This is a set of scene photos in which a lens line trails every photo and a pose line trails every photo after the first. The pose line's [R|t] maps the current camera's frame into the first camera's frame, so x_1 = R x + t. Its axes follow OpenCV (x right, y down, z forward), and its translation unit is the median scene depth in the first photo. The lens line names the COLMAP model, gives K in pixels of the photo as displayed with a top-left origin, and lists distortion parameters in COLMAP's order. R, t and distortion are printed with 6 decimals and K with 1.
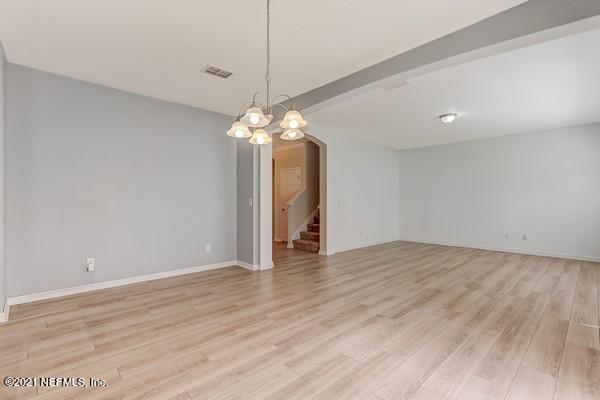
lens RADIAL K [[277.5, 0, 300.0], [0, 277.5, 200.0], [0, 0, 1]] dist [0.013713, -0.000126]
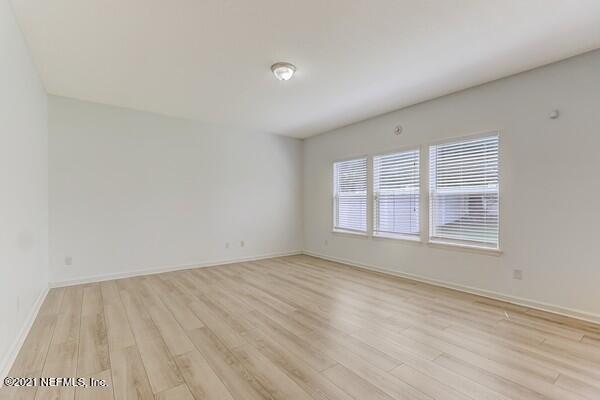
lens RADIAL K [[277.5, 0, 300.0], [0, 277.5, 200.0], [0, 0, 1]] dist [0.013713, -0.000126]
pose [[0.121182, 0.014460, 0.992525, -0.073978], [-0.003038, 0.999895, -0.014196, 0.007162], [-0.992626, -0.001295, 0.121213, 0.794680]]
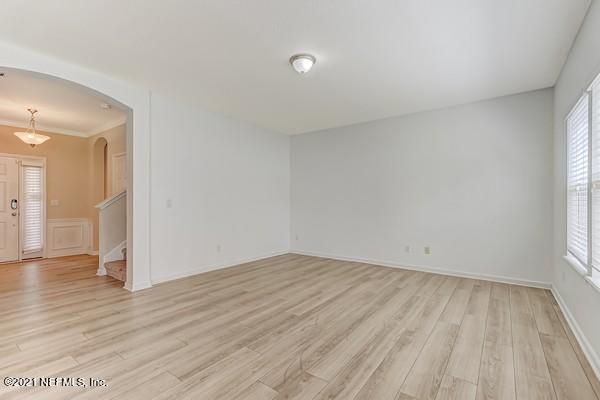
lens RADIAL K [[277.5, 0, 300.0], [0, 277.5, 200.0], [0, 0, 1]] dist [0.013713, -0.000126]
pose [[0.984000, 0.001721, 0.178159, 0.373064], [-0.000923, 0.999989, -0.004563, 0.004181], [-0.178165, 0.004326, 0.983991, 0.365226]]
